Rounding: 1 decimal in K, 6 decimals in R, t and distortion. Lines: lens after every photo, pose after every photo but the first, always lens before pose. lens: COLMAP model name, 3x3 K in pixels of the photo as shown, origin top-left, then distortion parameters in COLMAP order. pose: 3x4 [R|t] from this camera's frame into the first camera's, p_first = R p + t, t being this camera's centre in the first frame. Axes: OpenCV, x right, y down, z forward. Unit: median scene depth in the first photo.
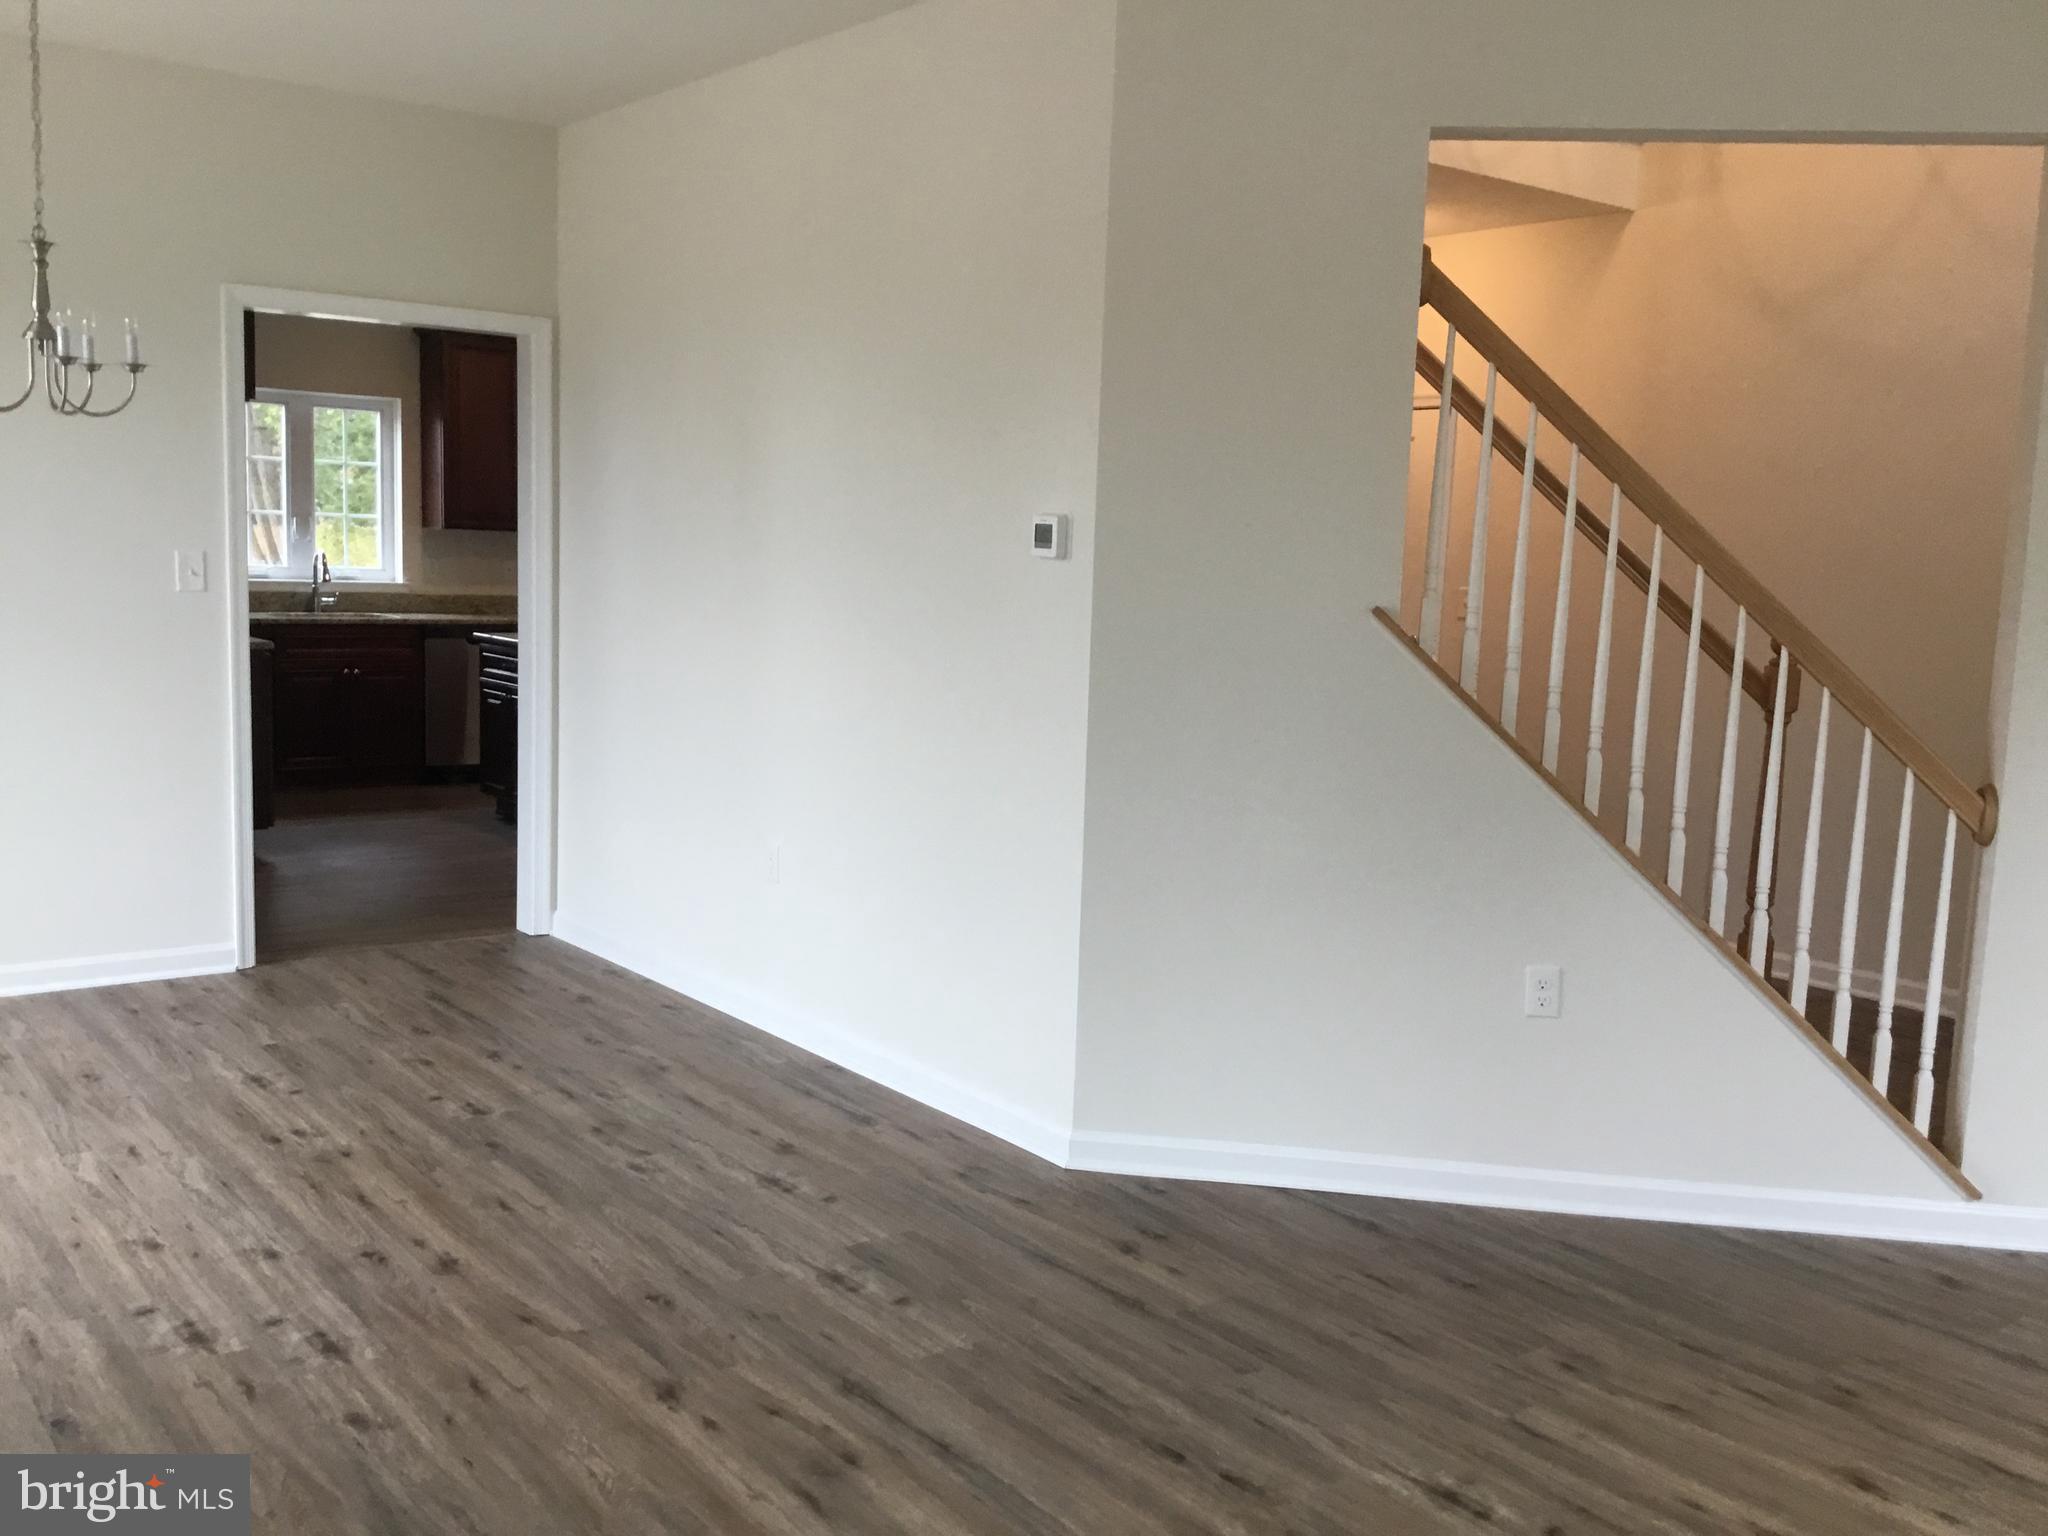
lens RADIAL K [[1843.5, 0, 1024.0], [0, 1843.5, 768.0], [0, 0, 1]] dist [0.095407, -0.179725]
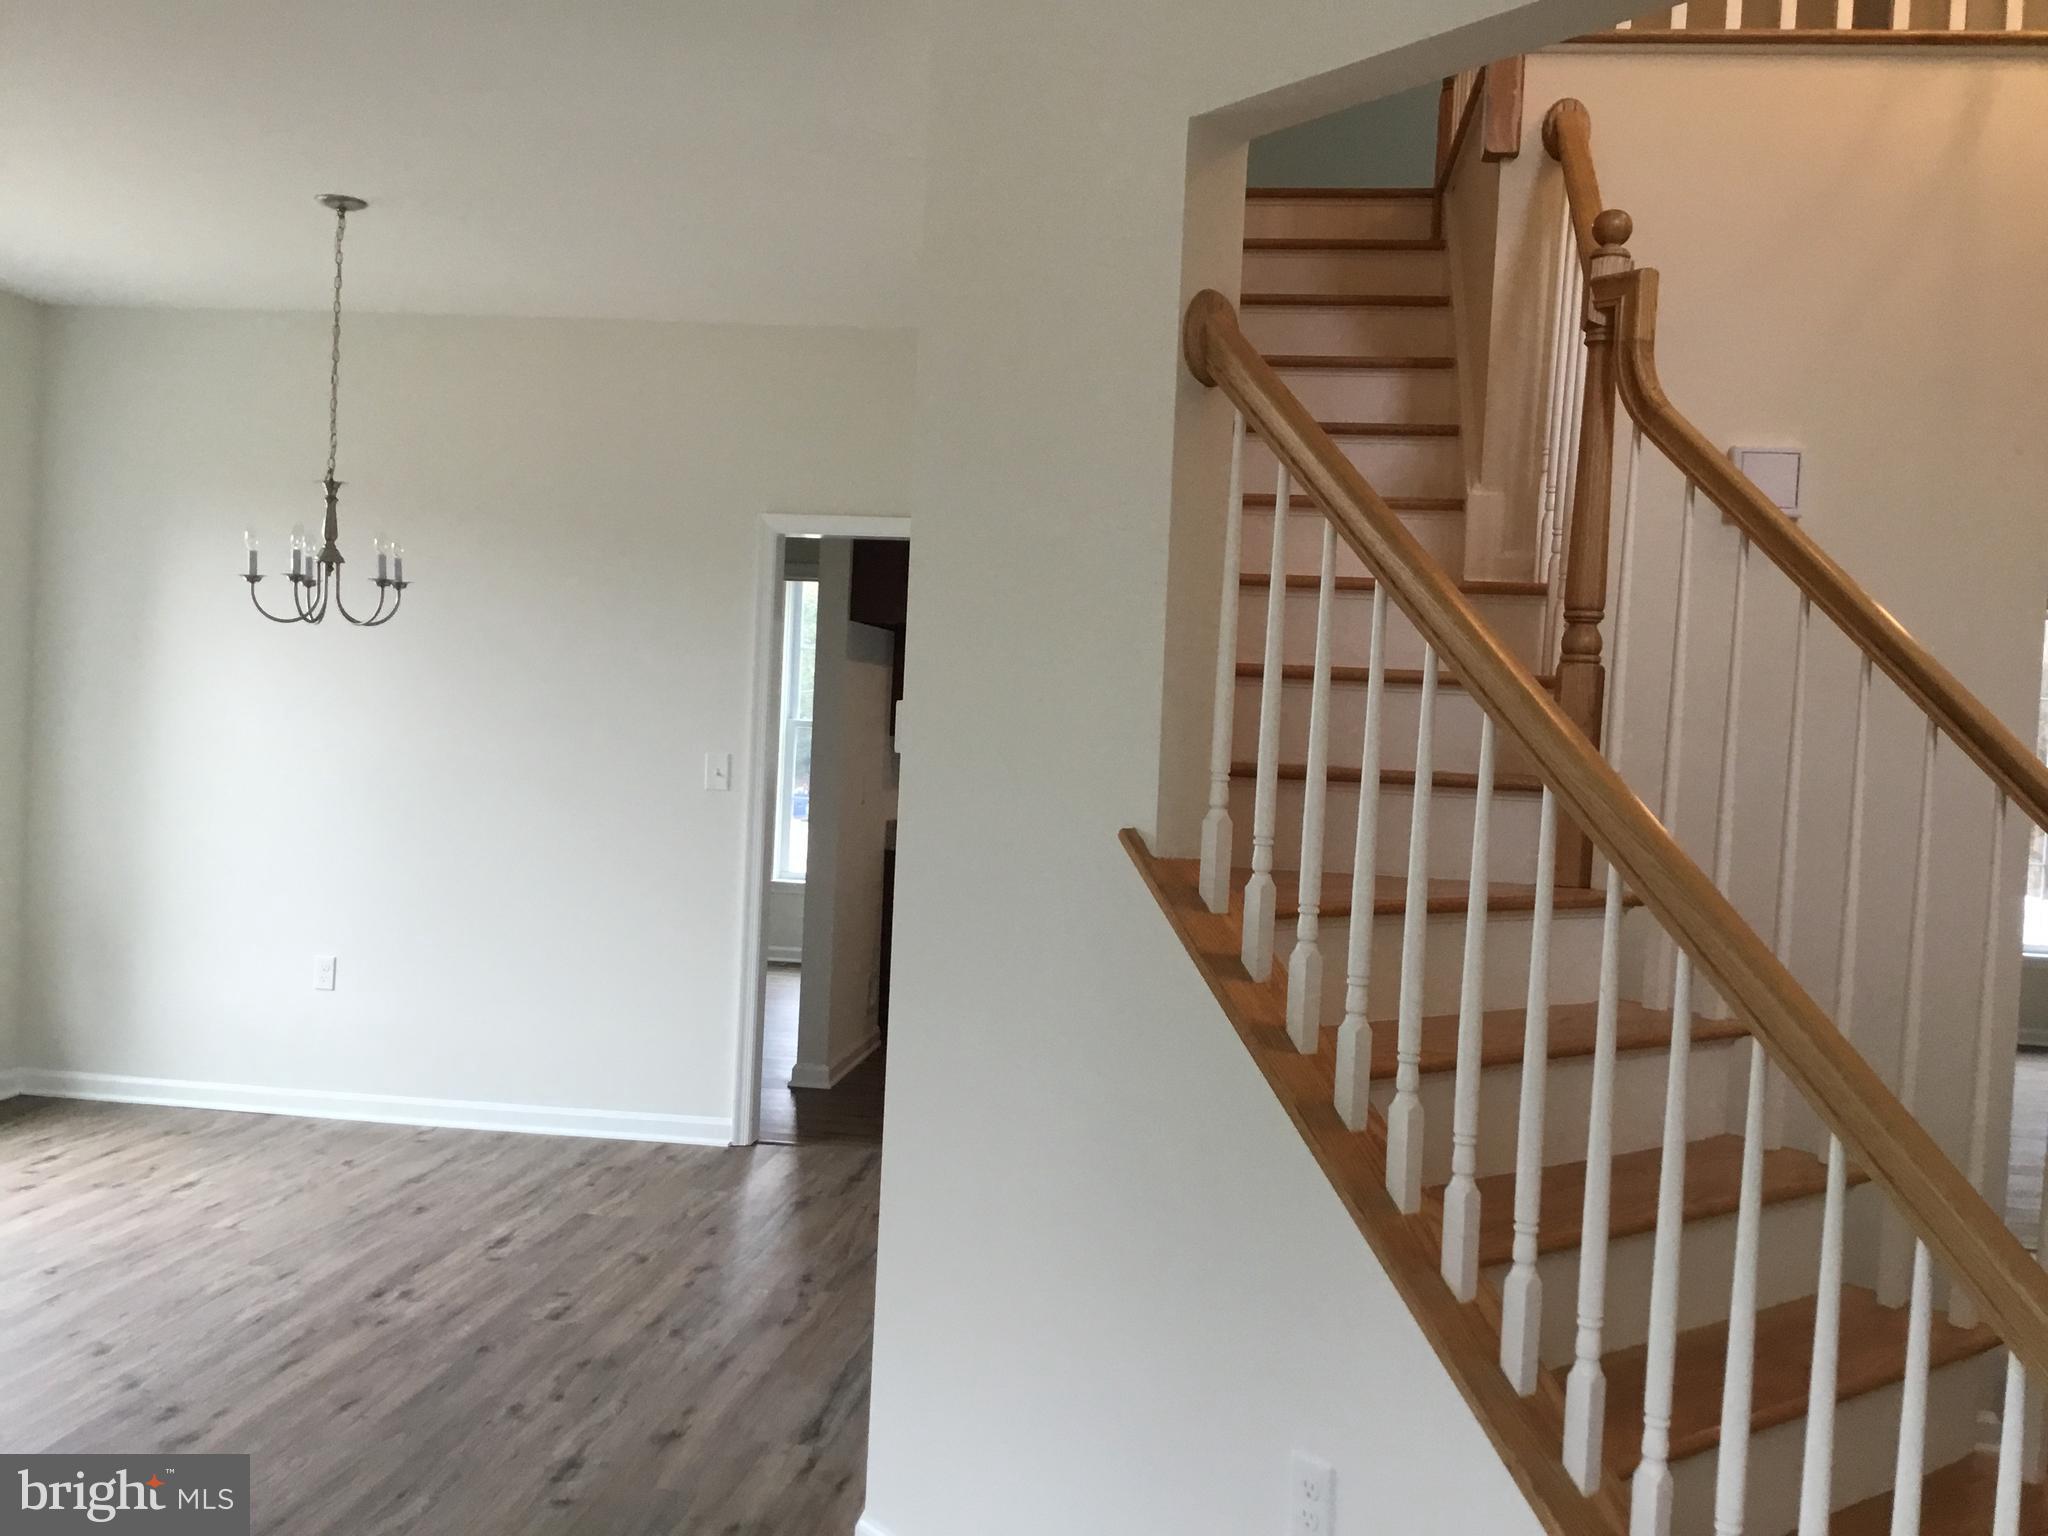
lens RADIAL K [[1843.5, 0, 1024.0], [0, 1843.5, 768.0], [0, 0, 1]] dist [0.095407, -0.179725]
pose [[0.703459, 0.016986, -0.710533, 0.628221], [-0.108677, 0.990529, -0.083916, -0.049145], [0.702378, 0.136250, 0.698642, 0.499280]]
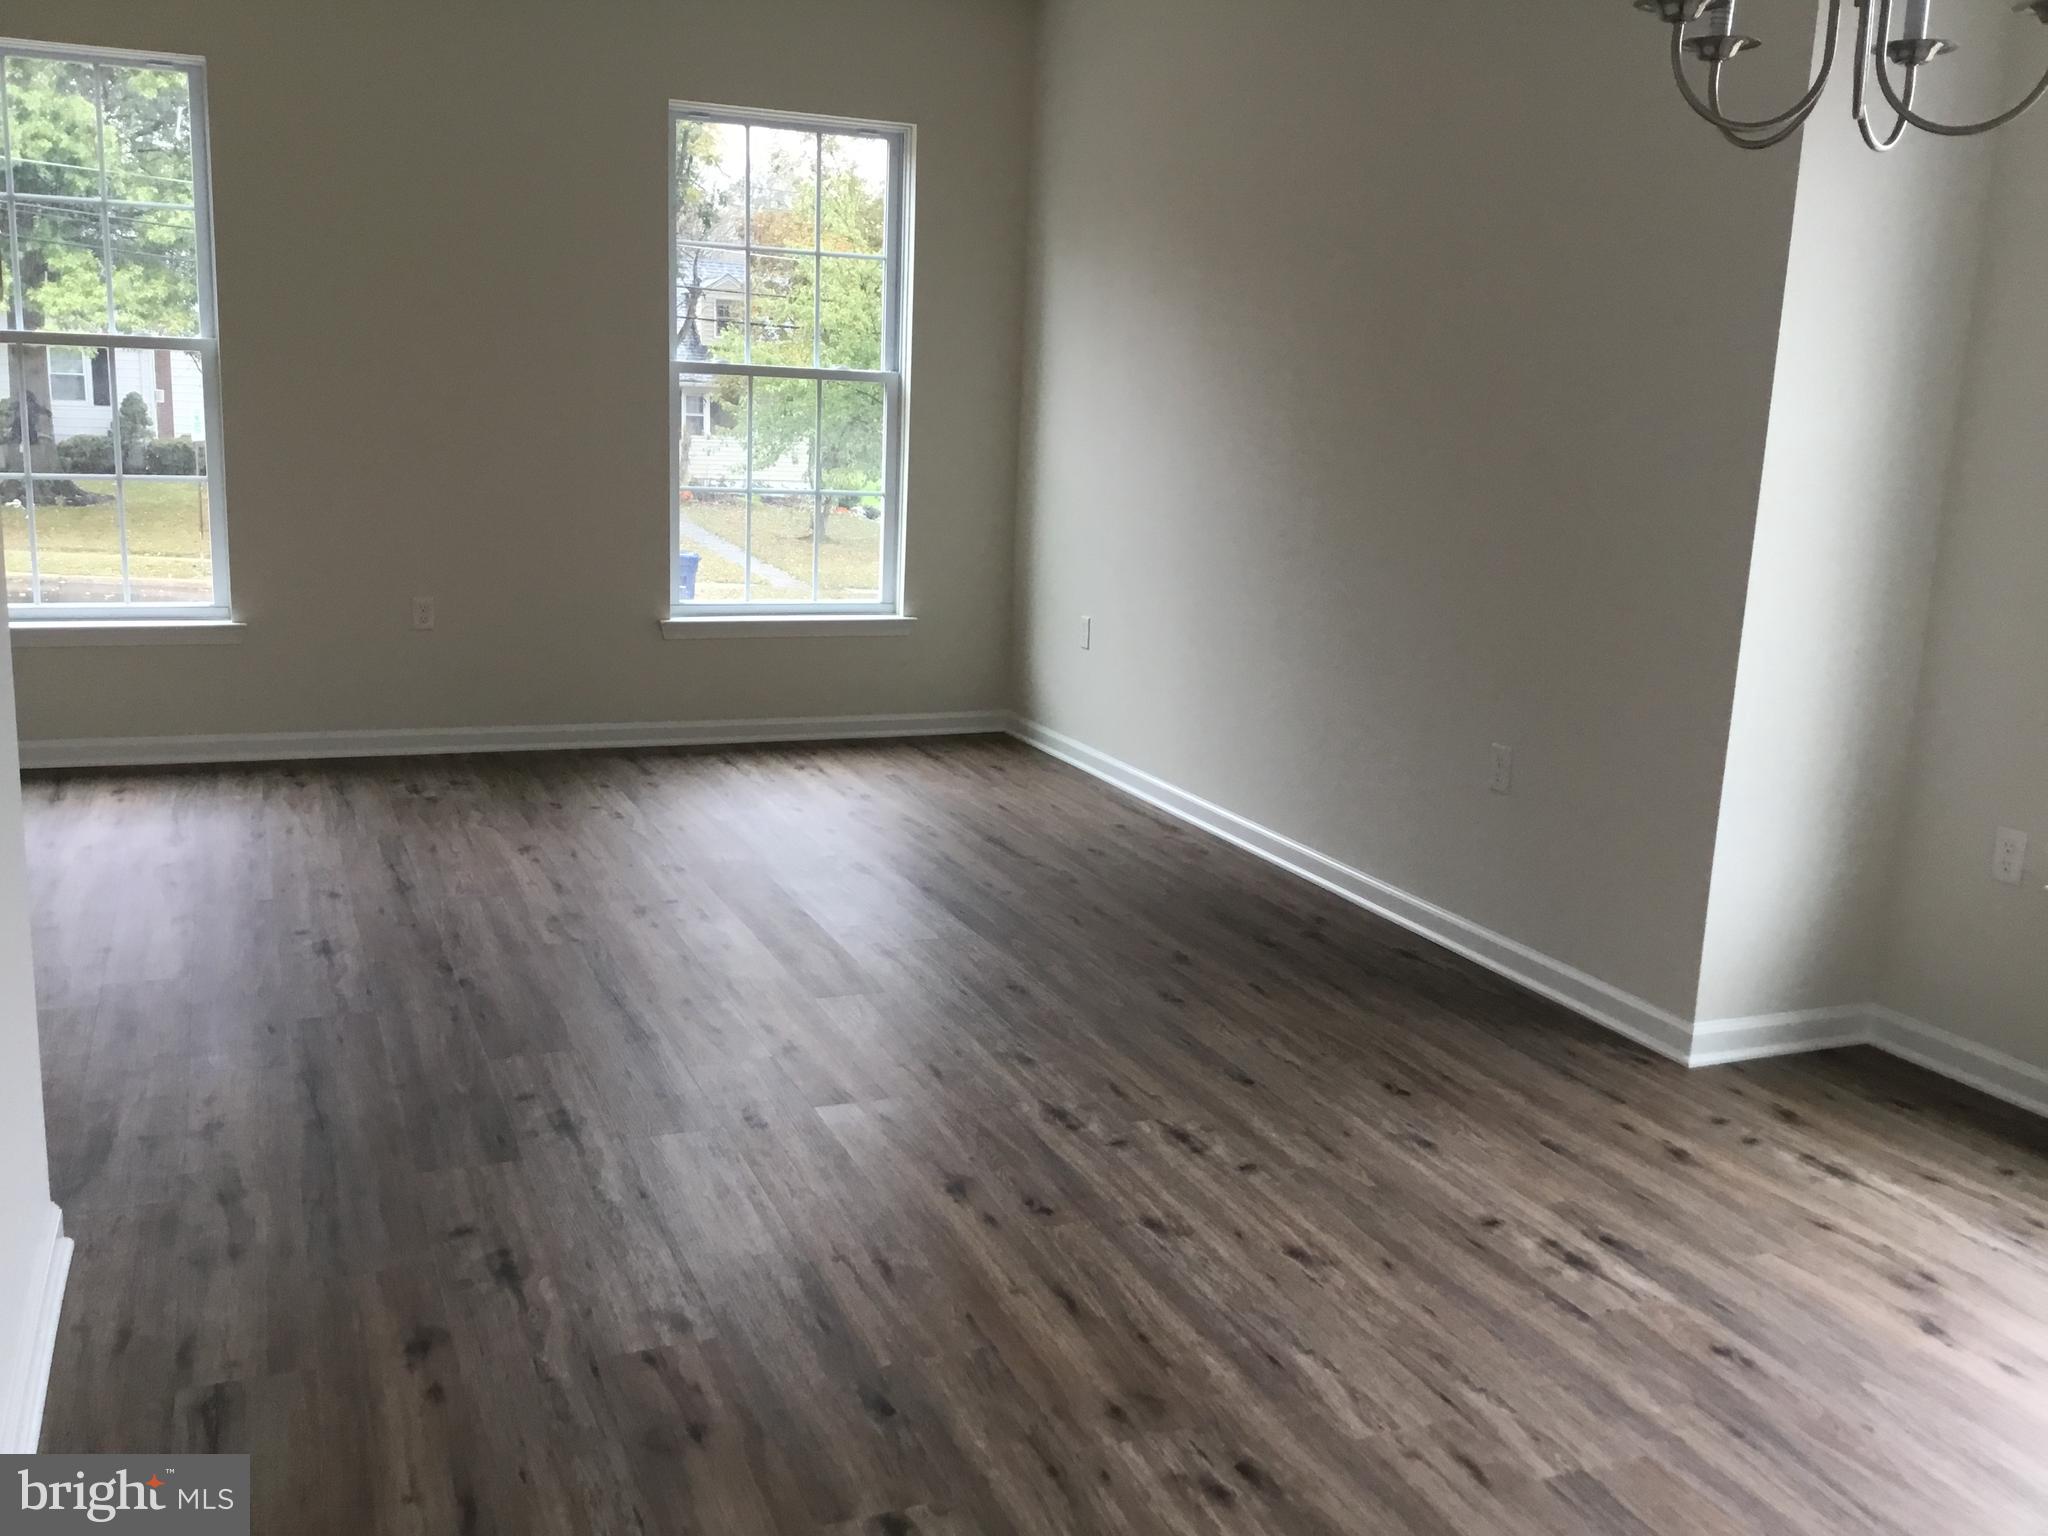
lens RADIAL K [[1843.5, 0, 1024.0], [0, 1843.5, 768.0], [0, 0, 1]] dist [0.095407, -0.179725]
pose [[-0.962017, -0.126888, 0.241710, -0.464204], [-0.042125, 0.943807, 0.327802, -0.187733], [-0.269721, 0.305169, -0.913303, 1.527943]]
